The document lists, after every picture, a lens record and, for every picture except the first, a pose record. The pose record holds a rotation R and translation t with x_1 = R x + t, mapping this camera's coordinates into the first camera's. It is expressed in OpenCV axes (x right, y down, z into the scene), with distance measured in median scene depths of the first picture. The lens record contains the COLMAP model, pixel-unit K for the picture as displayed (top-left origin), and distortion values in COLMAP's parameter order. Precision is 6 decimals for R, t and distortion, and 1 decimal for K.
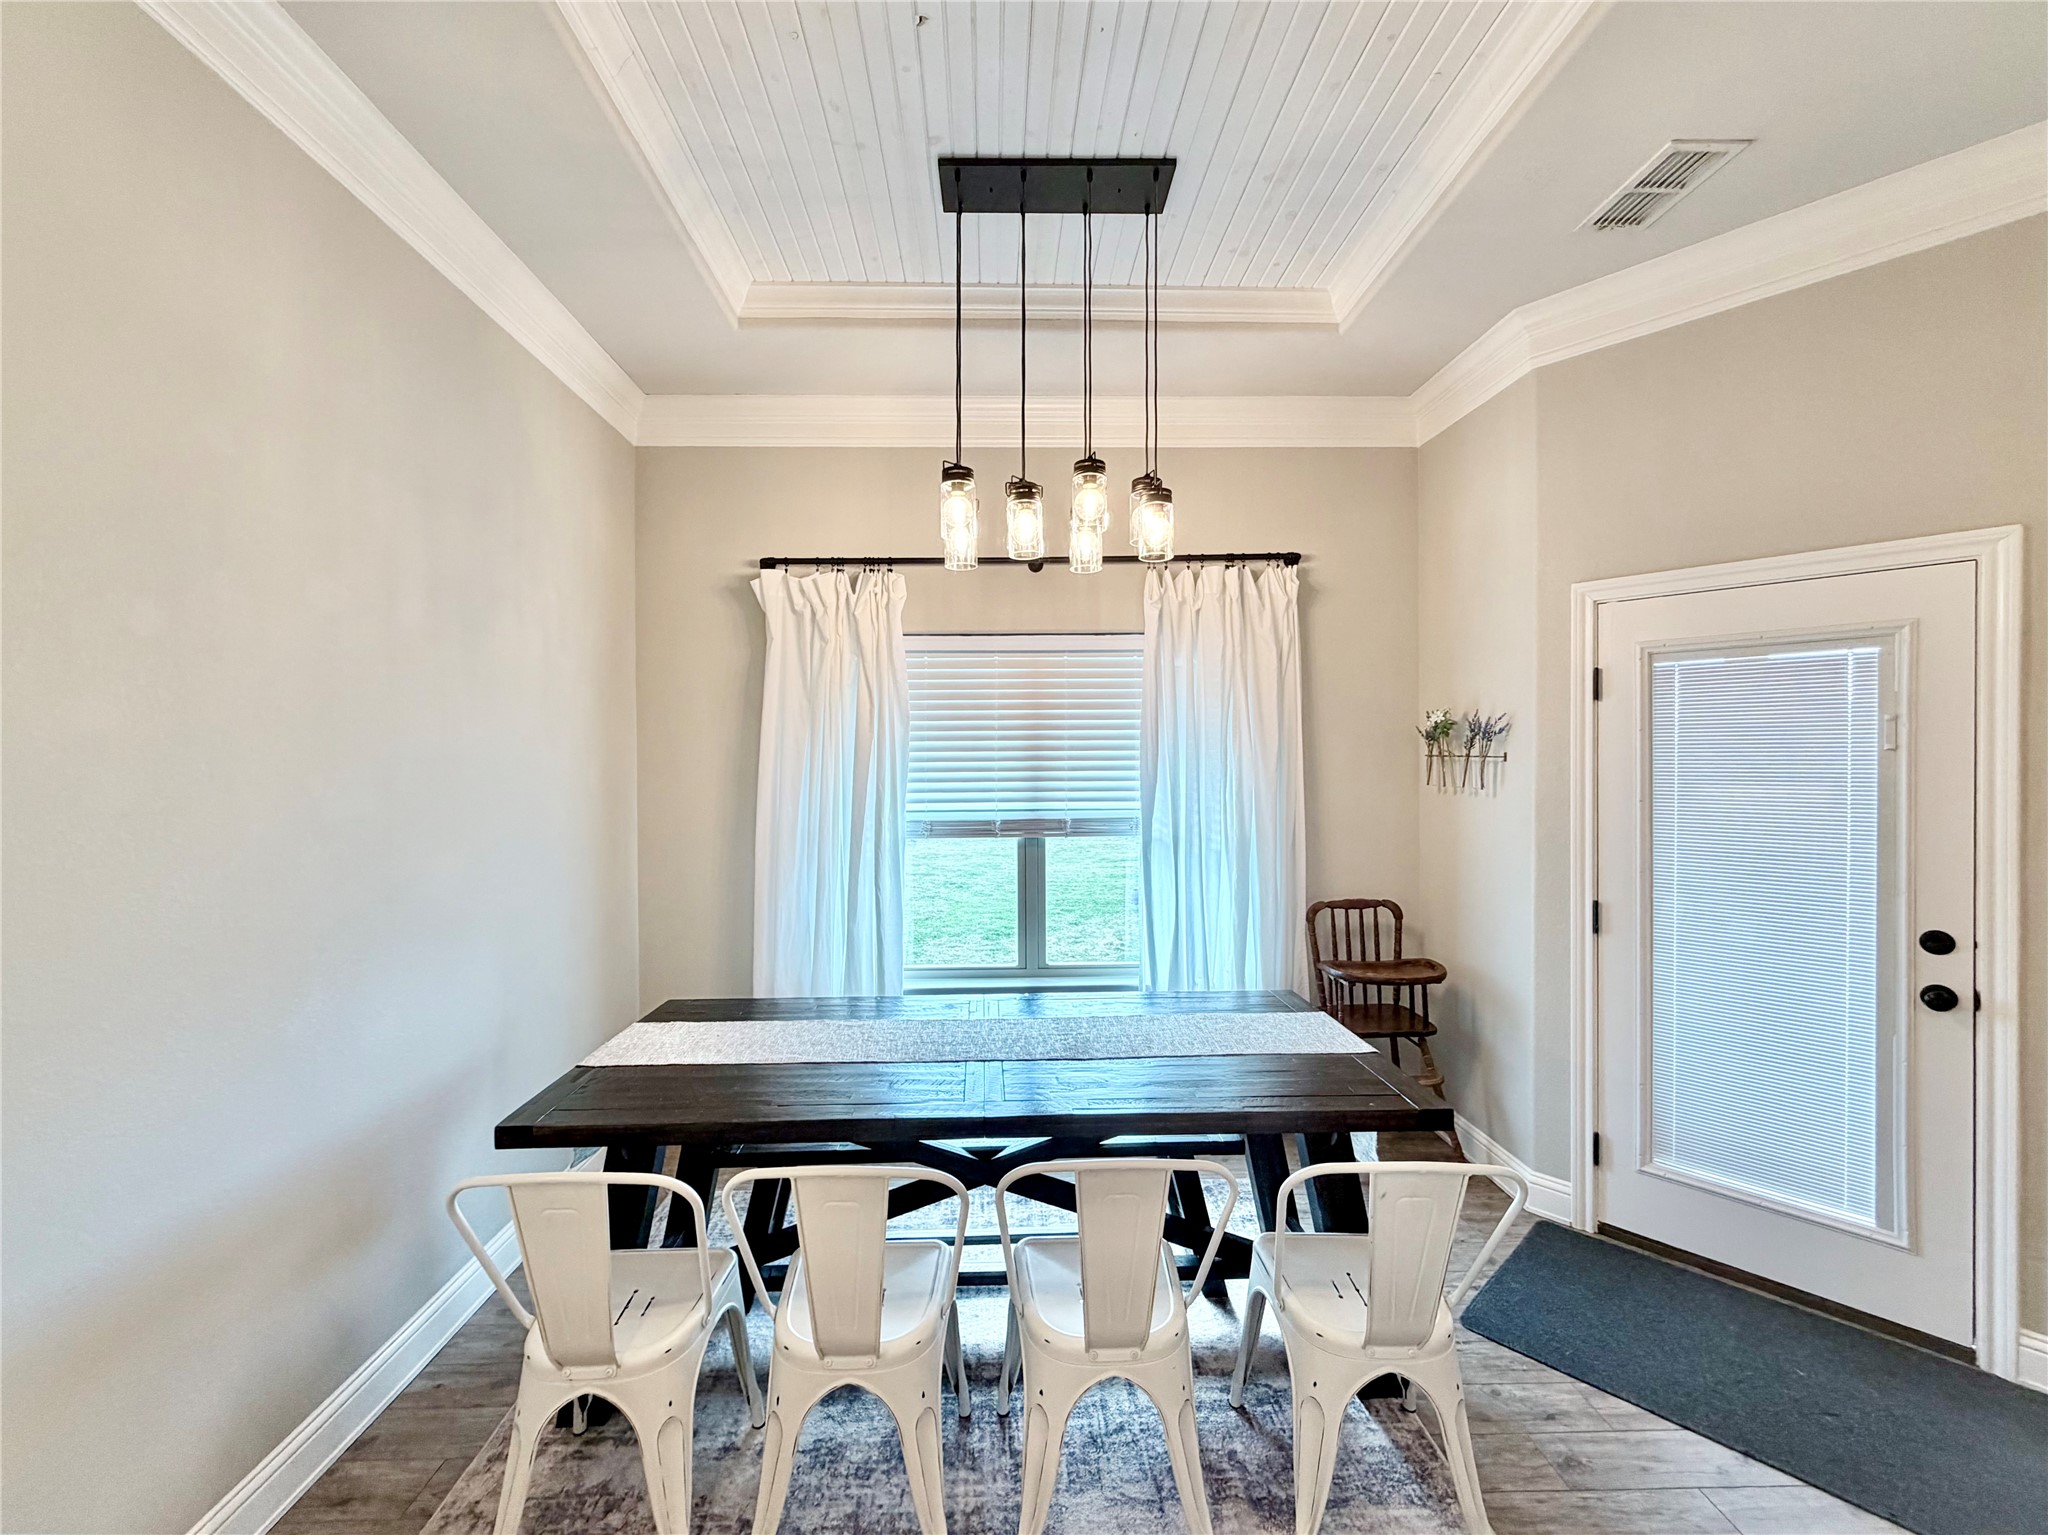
lens RADIAL K [[820.6, 0, 1016.0], [0, 820.6, 765.4], [0, 0, 1]] dist [0.002520, -0.001088]
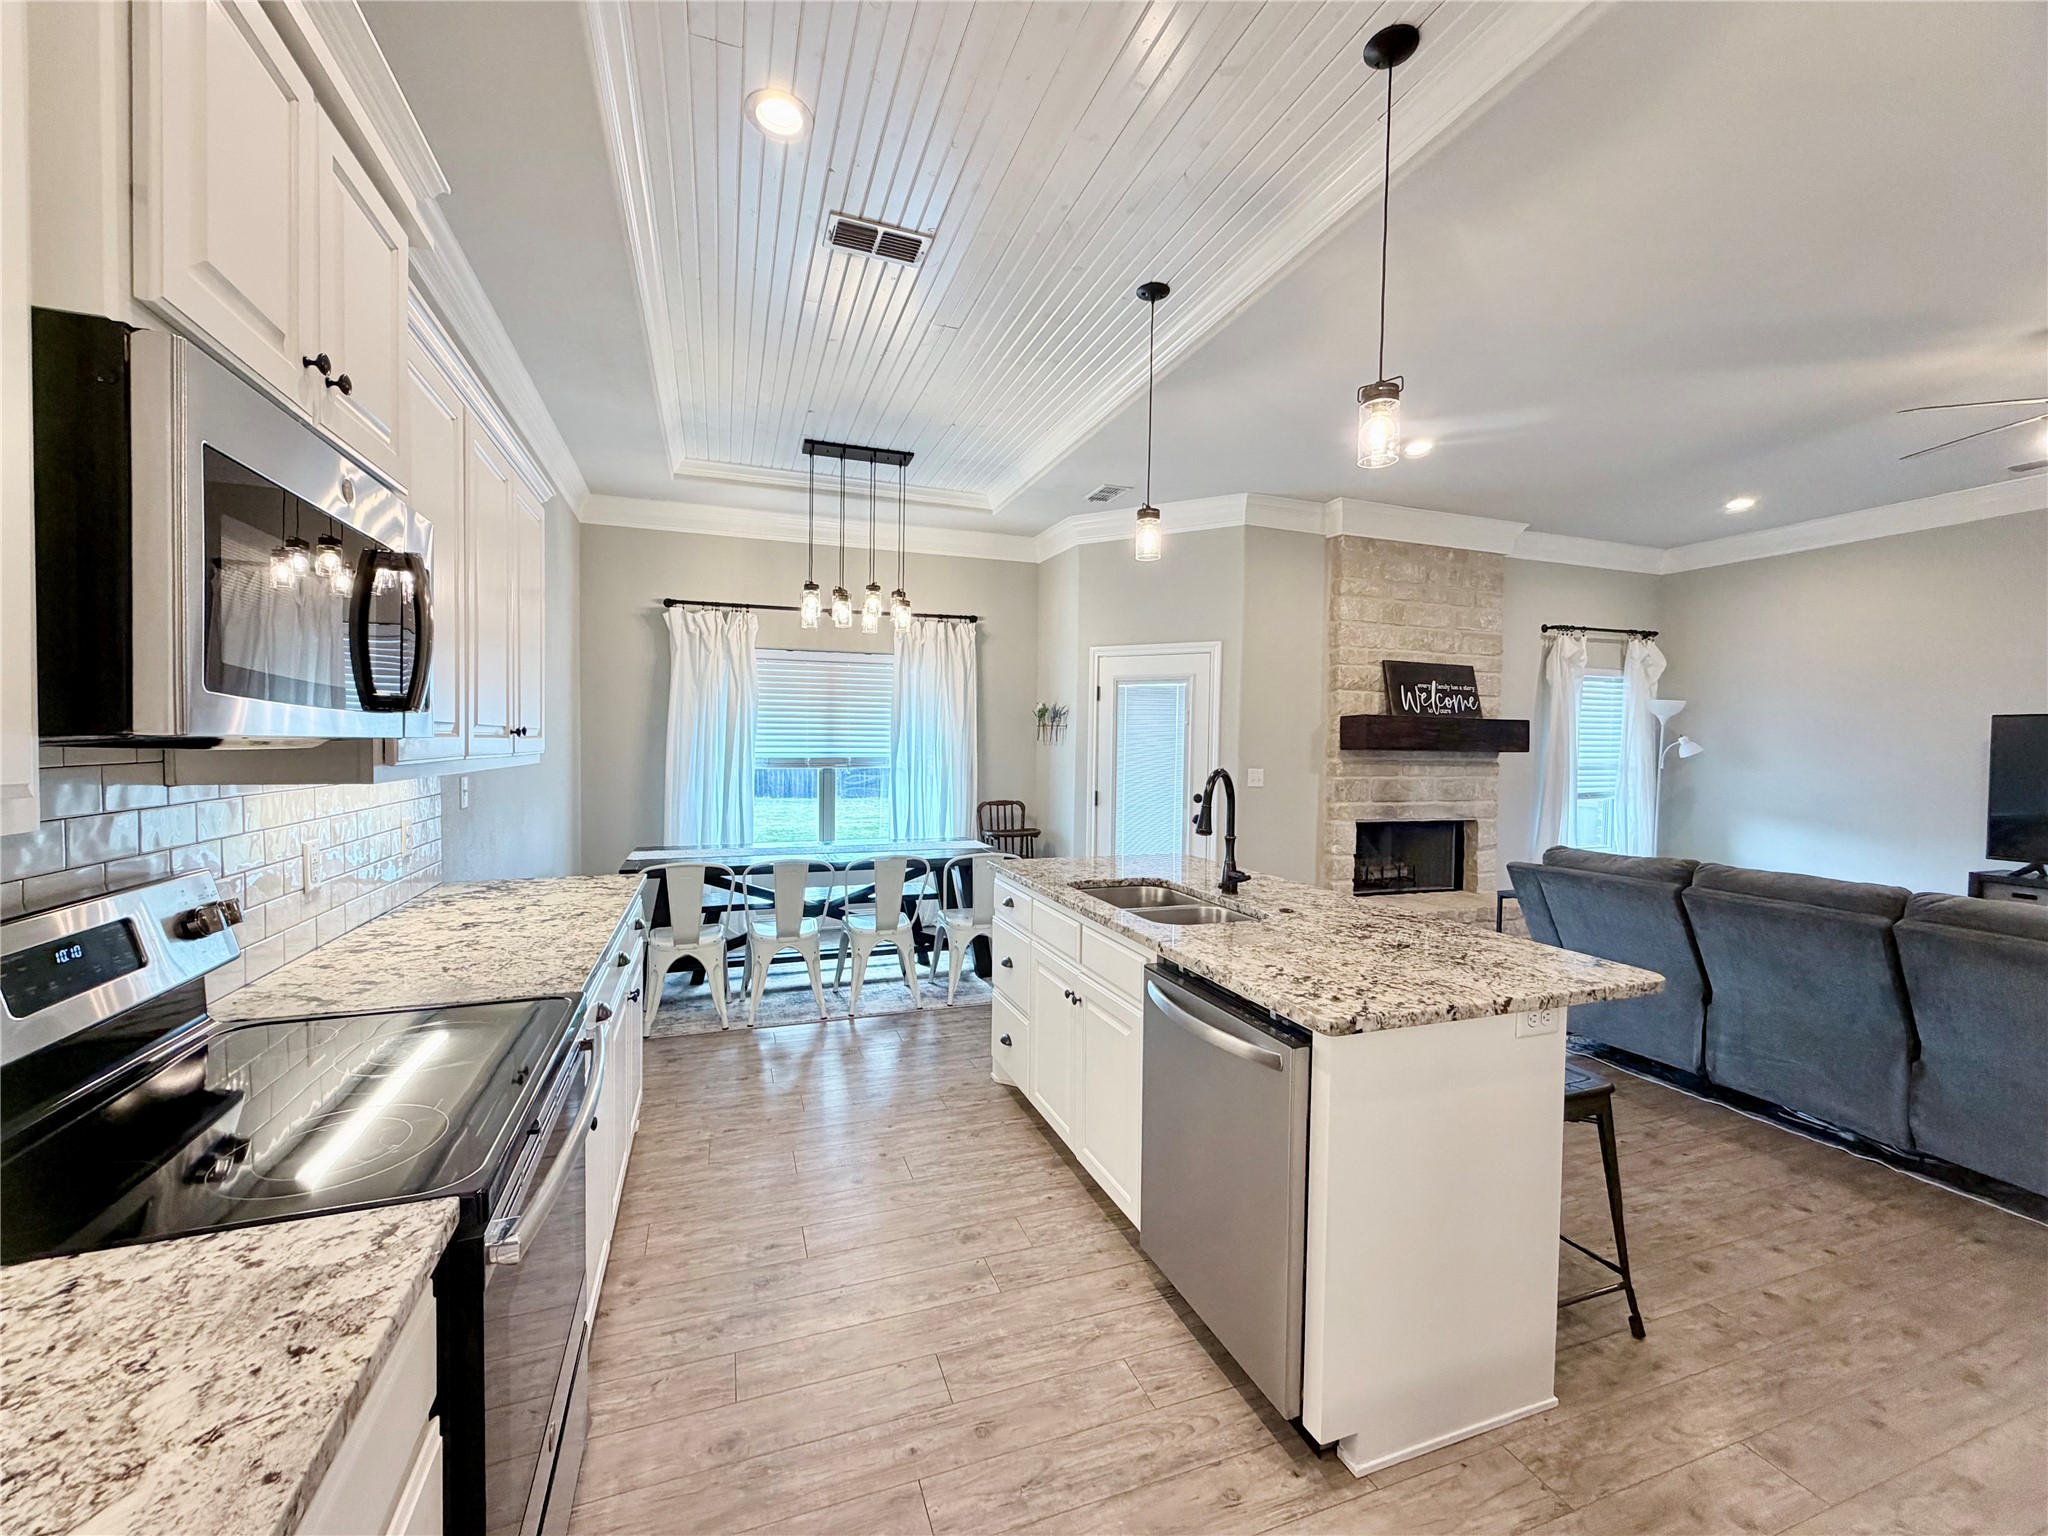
lens RADIAL K [[820.6, 0, 1014.6], [0, 820.6, 763.4], [0, 0, 1]] dist [0.002520, -0.001088]
pose [[0.948420, 0.008115, 0.316914, -0.212979], [-0.014769, 0.999718, 0.018599, 0.053335], [-0.316673, -0.022320, 0.948272, -1.058426]]
